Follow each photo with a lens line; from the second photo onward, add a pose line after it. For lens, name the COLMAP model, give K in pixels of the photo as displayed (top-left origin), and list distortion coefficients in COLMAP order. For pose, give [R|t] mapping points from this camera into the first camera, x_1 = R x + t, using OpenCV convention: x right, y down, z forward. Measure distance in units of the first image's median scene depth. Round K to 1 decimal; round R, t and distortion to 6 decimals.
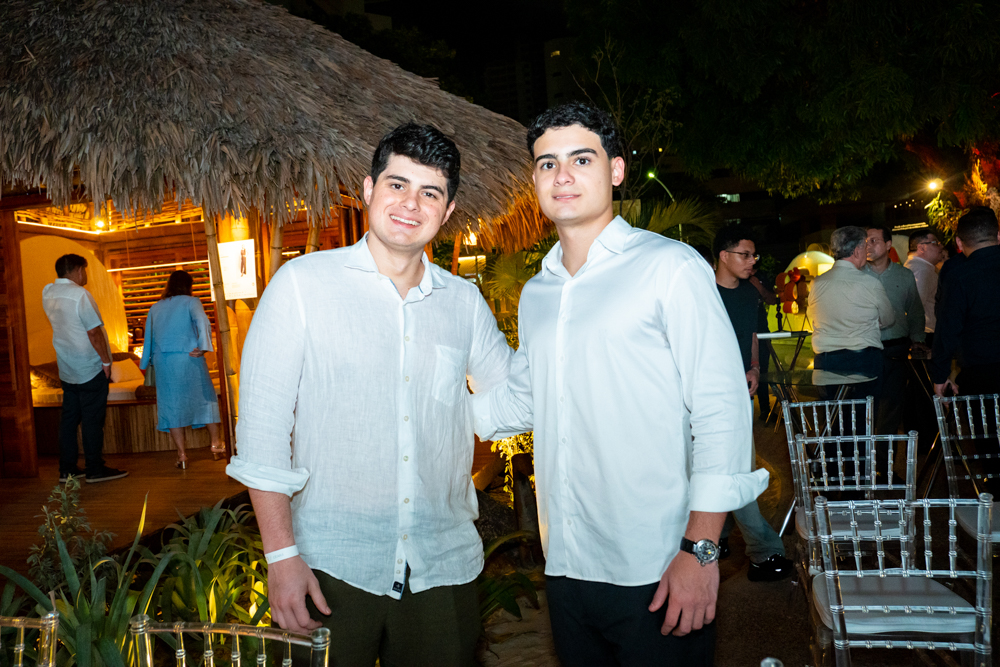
lens RADIAL K [[773.2, 0, 500.1], [0, 773.2, 333.2], [0, 0, 1]] dist [-0.112393, 0.092429]
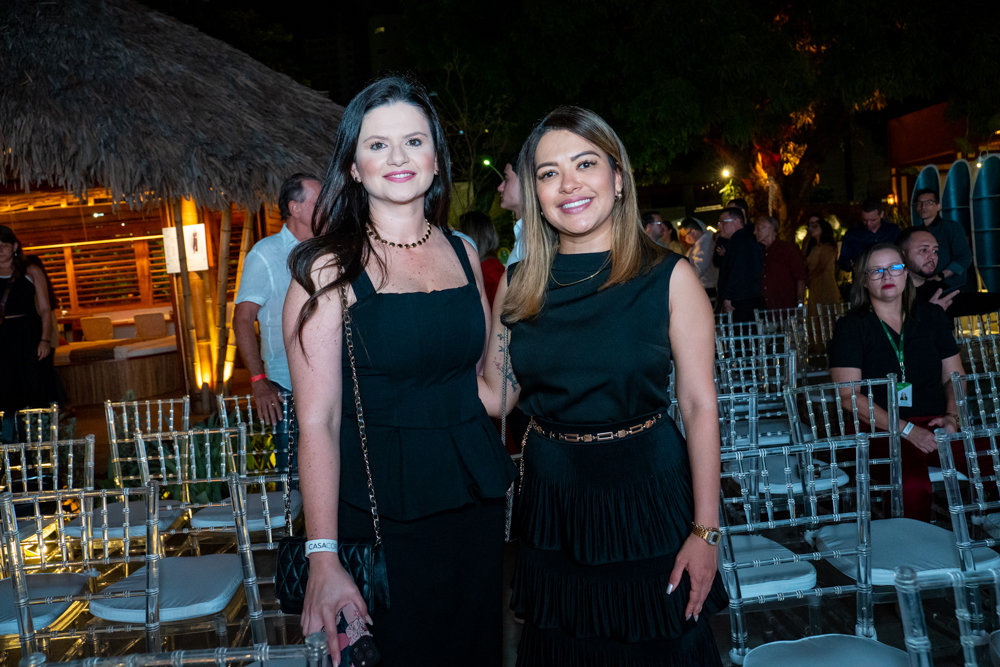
lens RADIAL K [[773.2, 0, 503.2], [0, 773.2, 331.6], [0, 0, 1]] dist [-0.112393, 0.092429]
pose [[0.974866, -0.029114, 0.220884, -0.058464], [0.023686, 0.999350, 0.027182, 0.017214], [-0.221531, -0.021267, 0.974921, -0.176883]]
